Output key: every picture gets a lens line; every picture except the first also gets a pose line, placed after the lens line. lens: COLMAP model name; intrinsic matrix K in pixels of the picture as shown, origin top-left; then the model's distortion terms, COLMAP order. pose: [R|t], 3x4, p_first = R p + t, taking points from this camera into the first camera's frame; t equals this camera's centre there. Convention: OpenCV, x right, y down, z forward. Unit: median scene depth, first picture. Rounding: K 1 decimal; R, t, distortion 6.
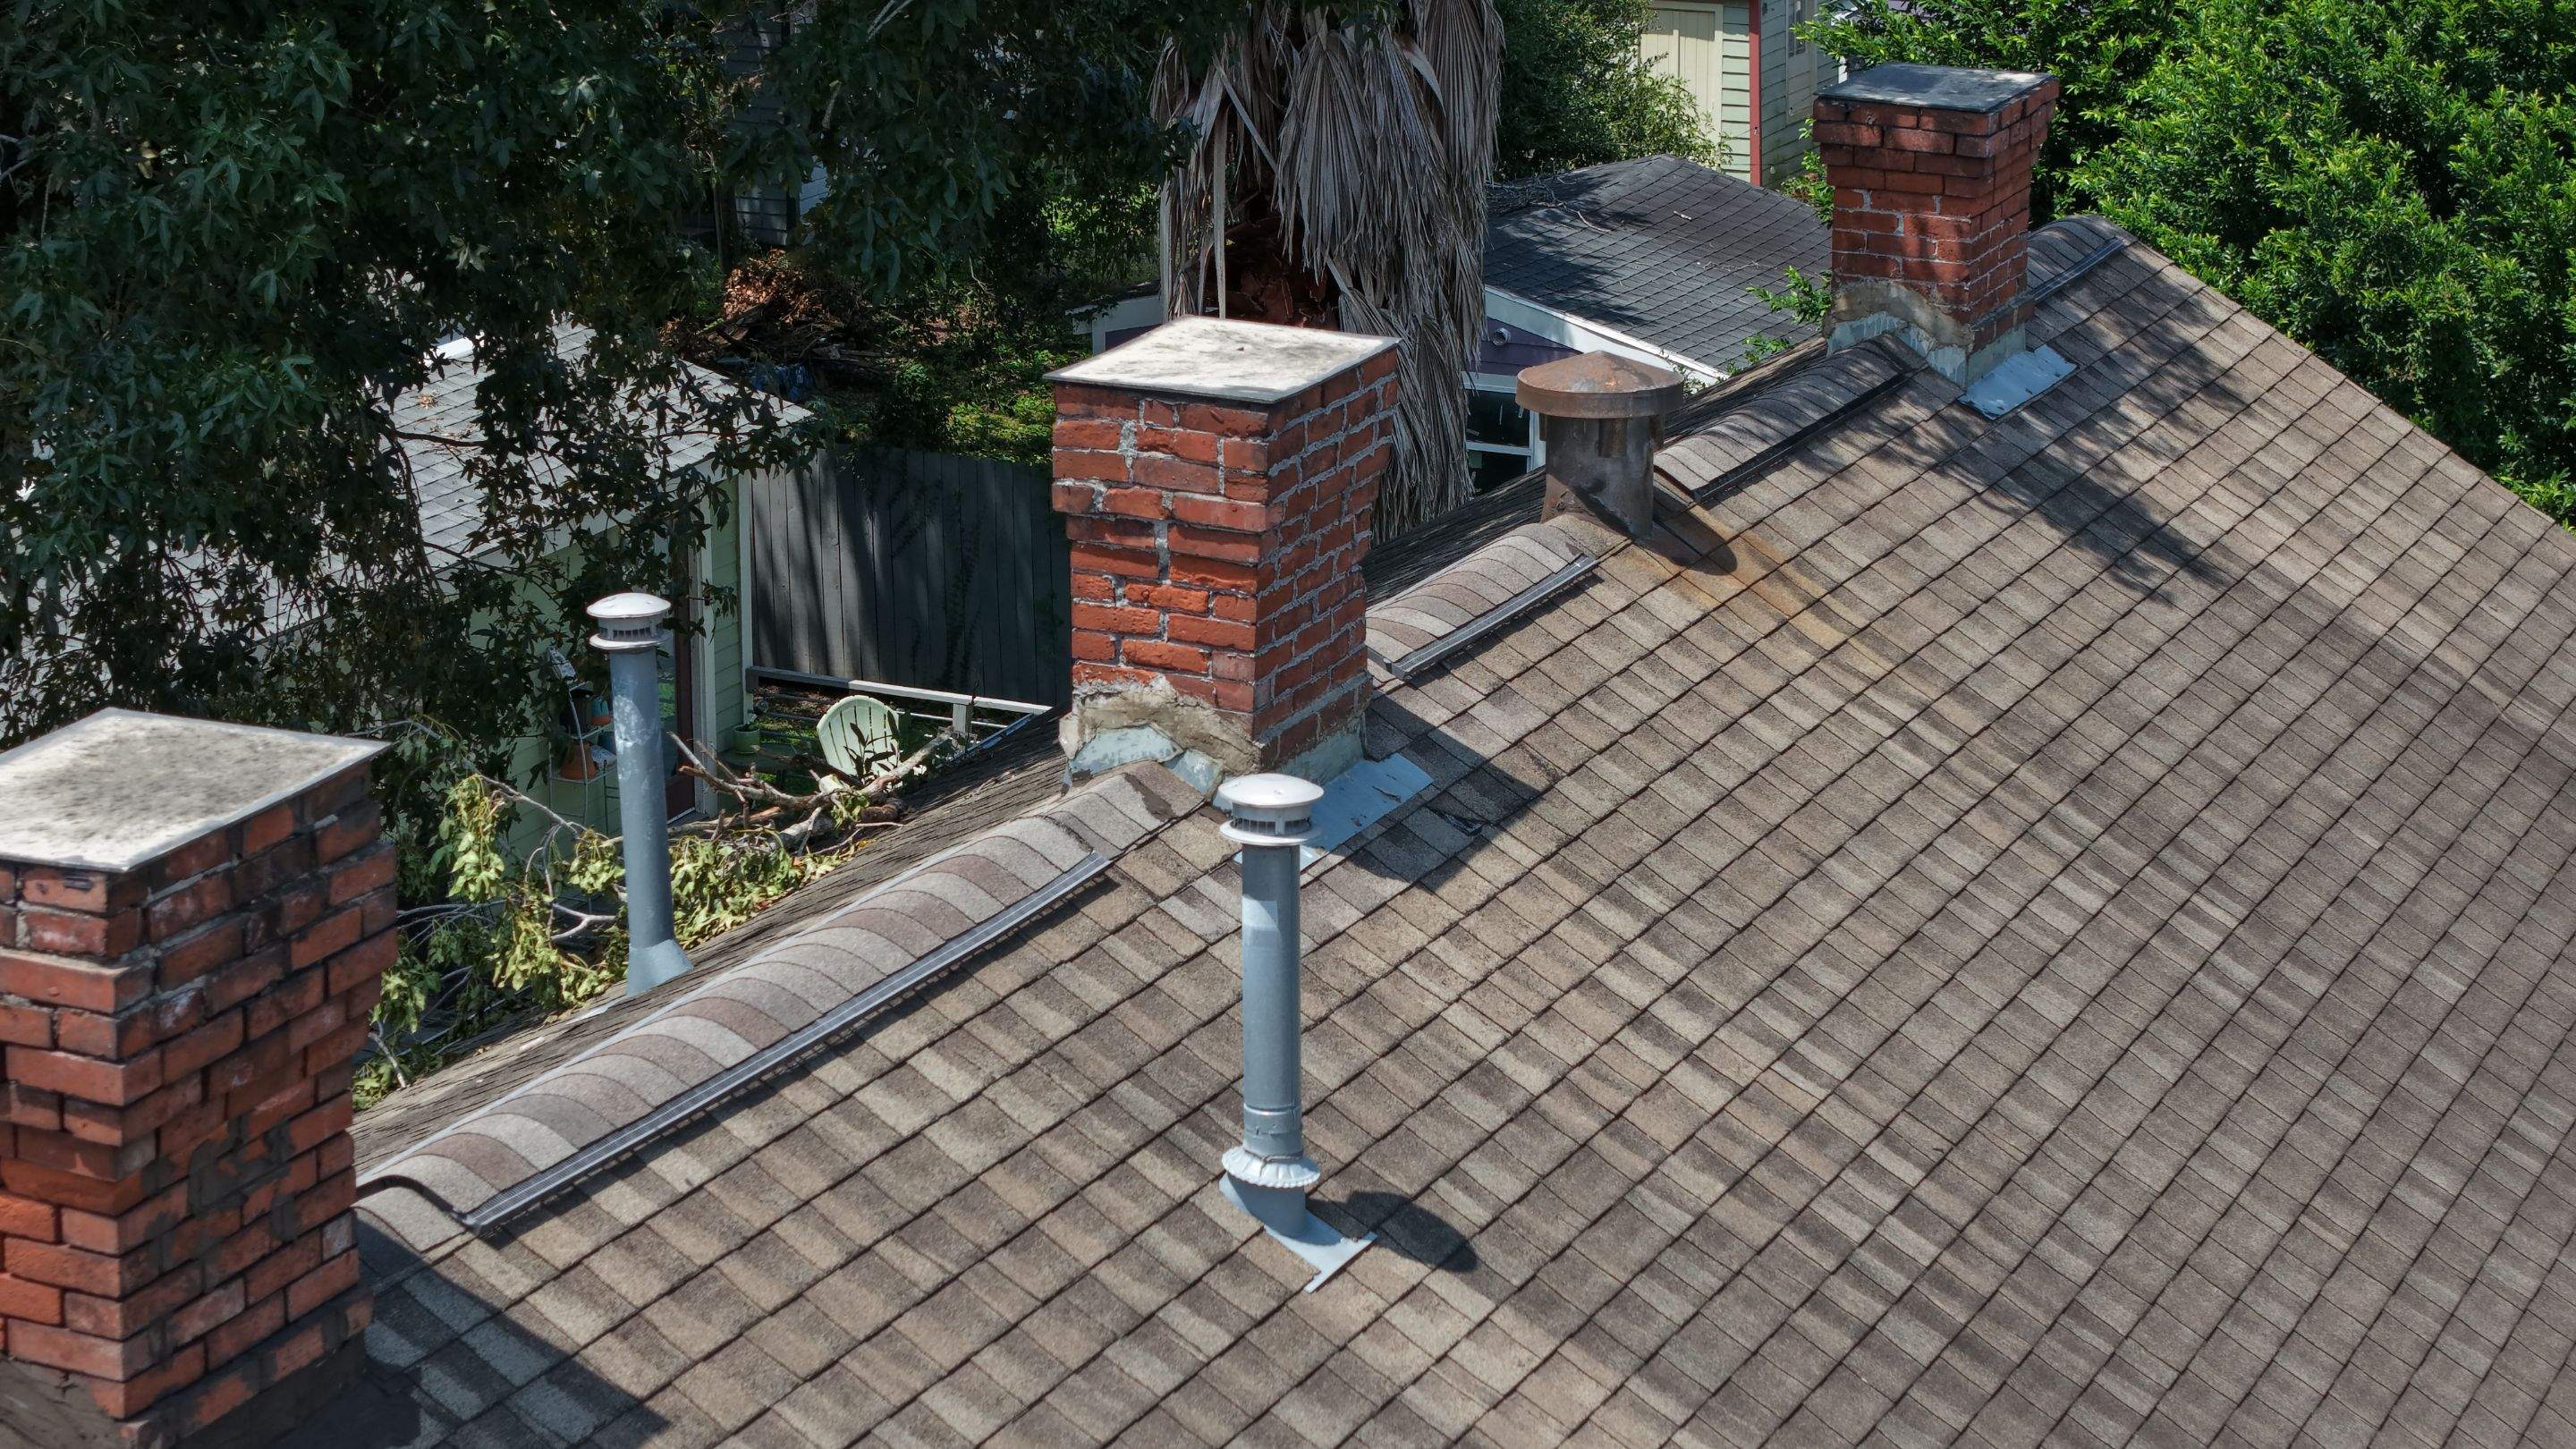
lens RADIAL K [[5278.5, 0, 1288.0], [0, 5278.5, 724.5], [0, 0, 1]] dist [-0.209099, 0.637338]
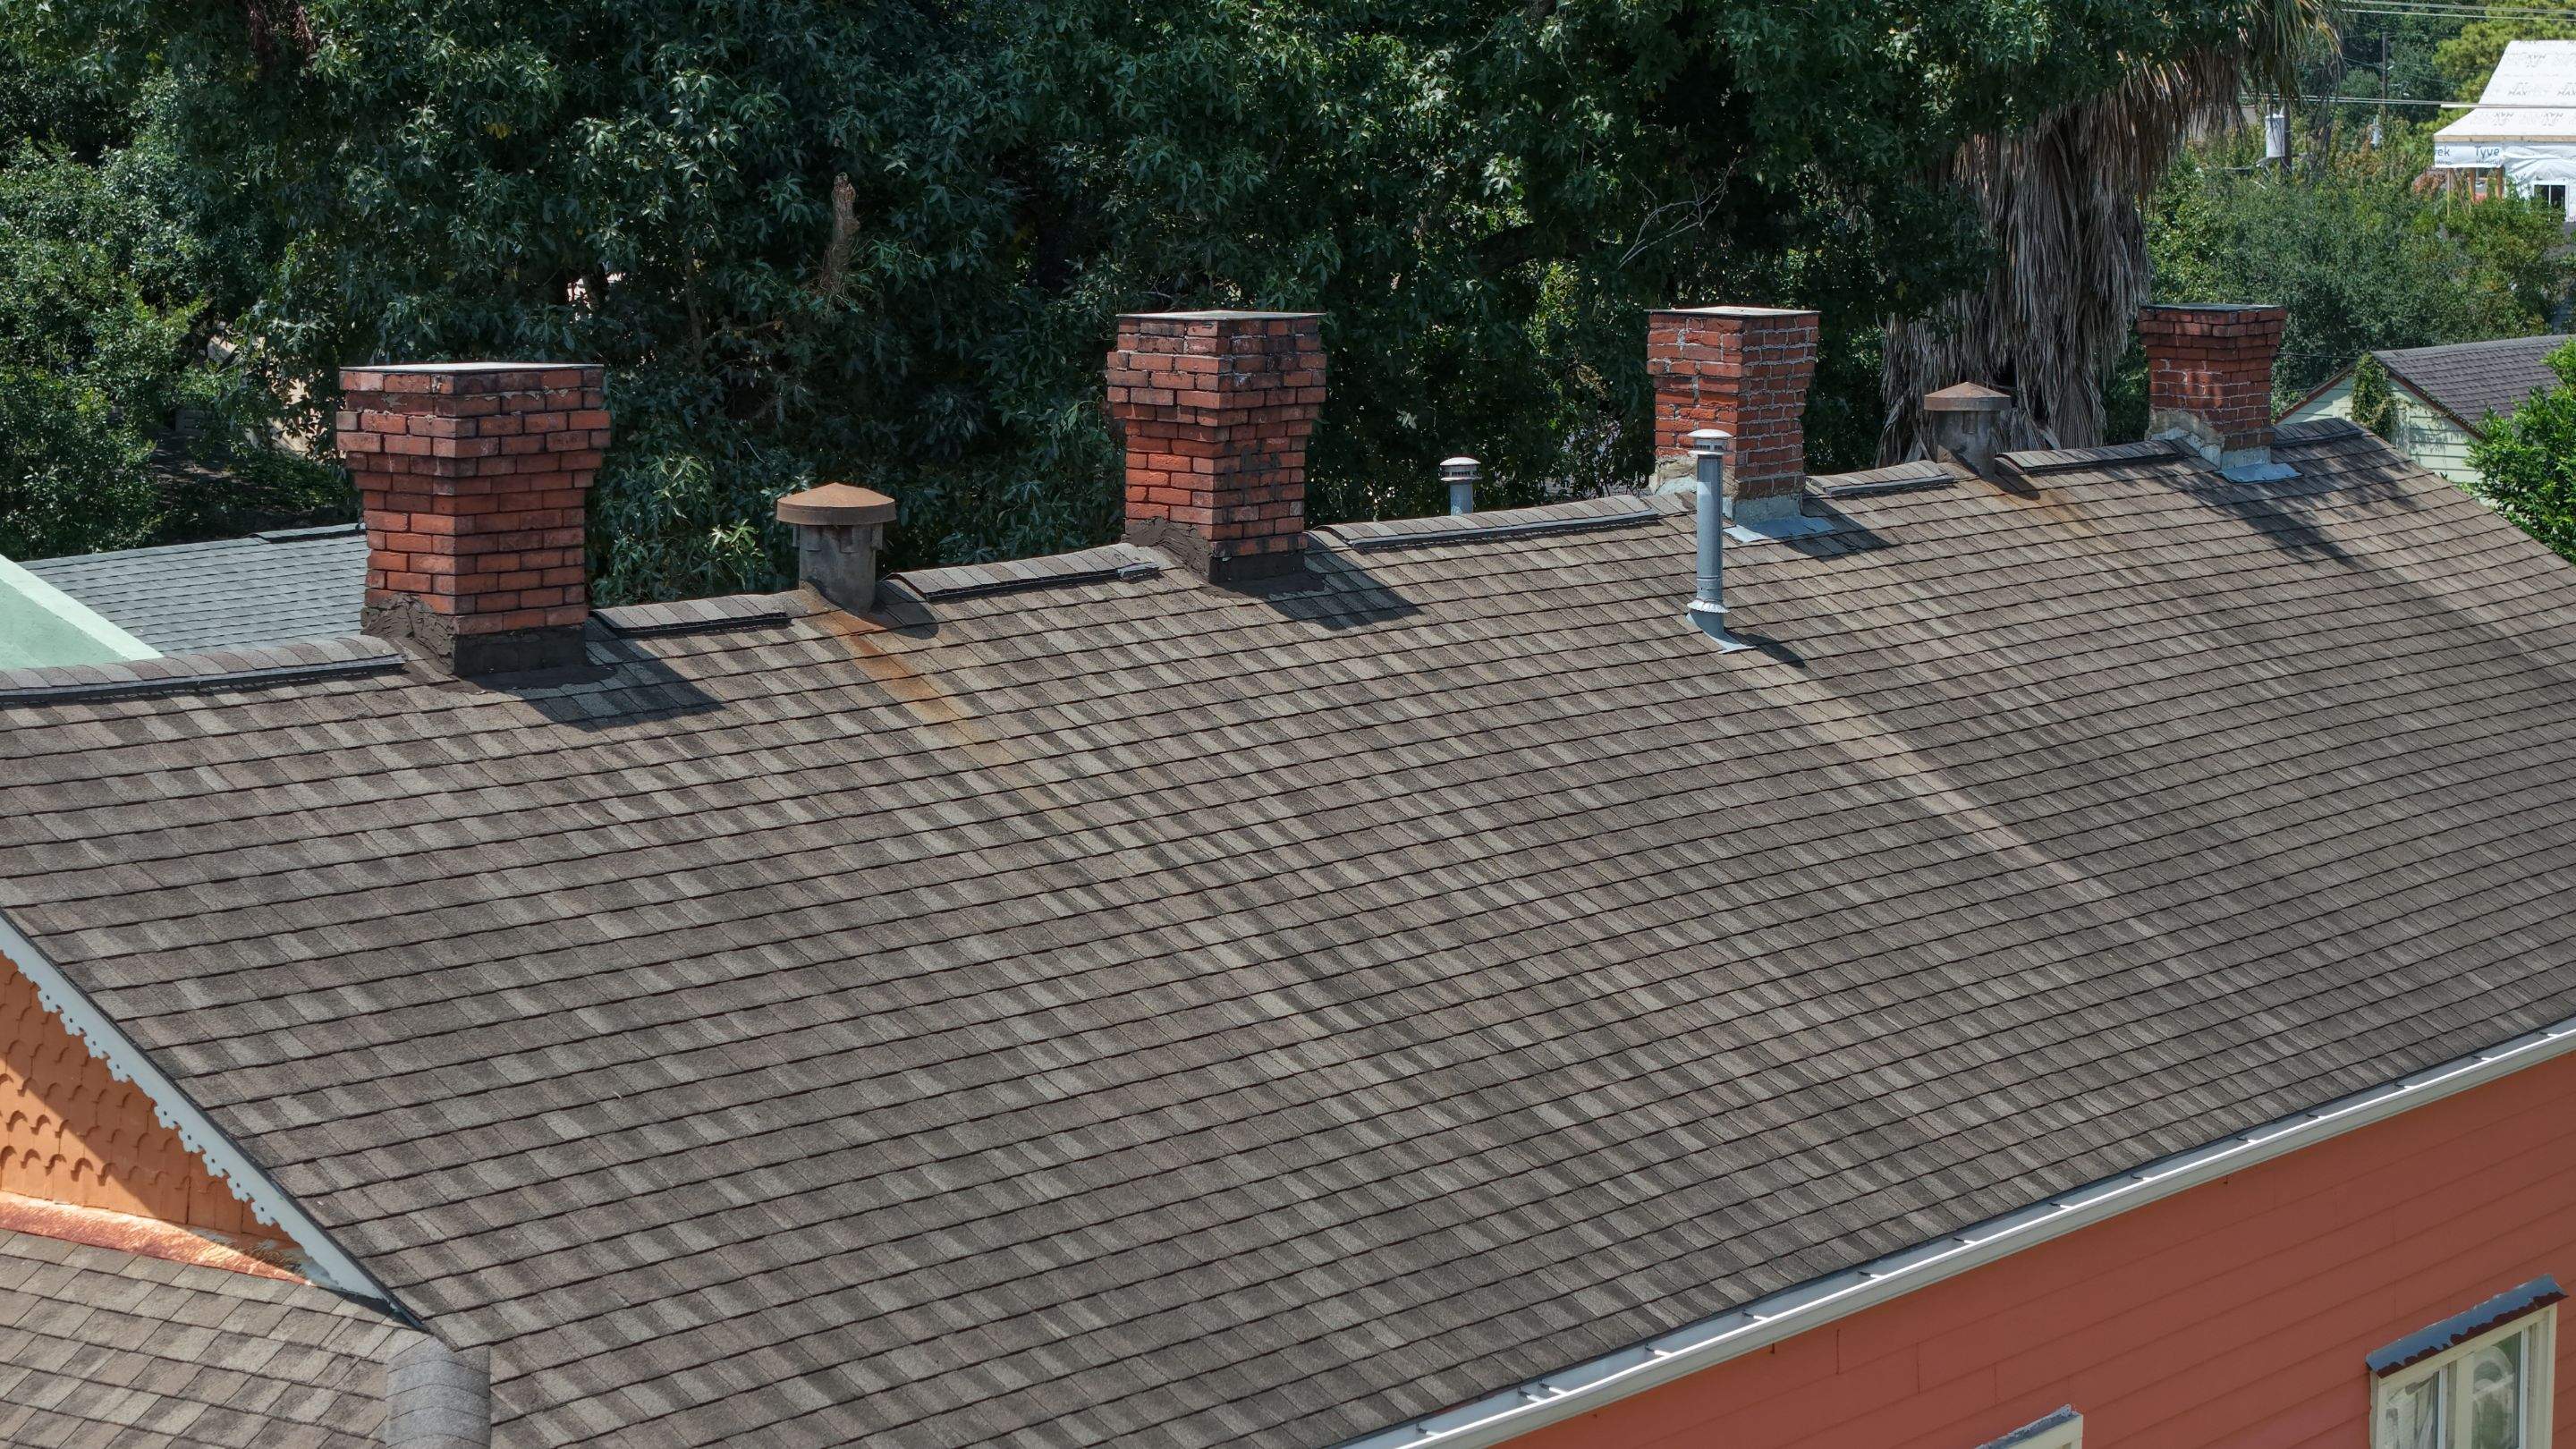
lens RADIAL K [[5278.5, 0, 1288.0], [0, 5278.5, 724.5], [0, 0, 1]] dist [-0.209099, 0.637338]
pose [[0.980068, 0.021053, -0.197545, 0.247150], [-0.052924, 0.986104, -0.157477, 0.461042], [0.191484, 0.164793, 0.967562, -1.119552]]
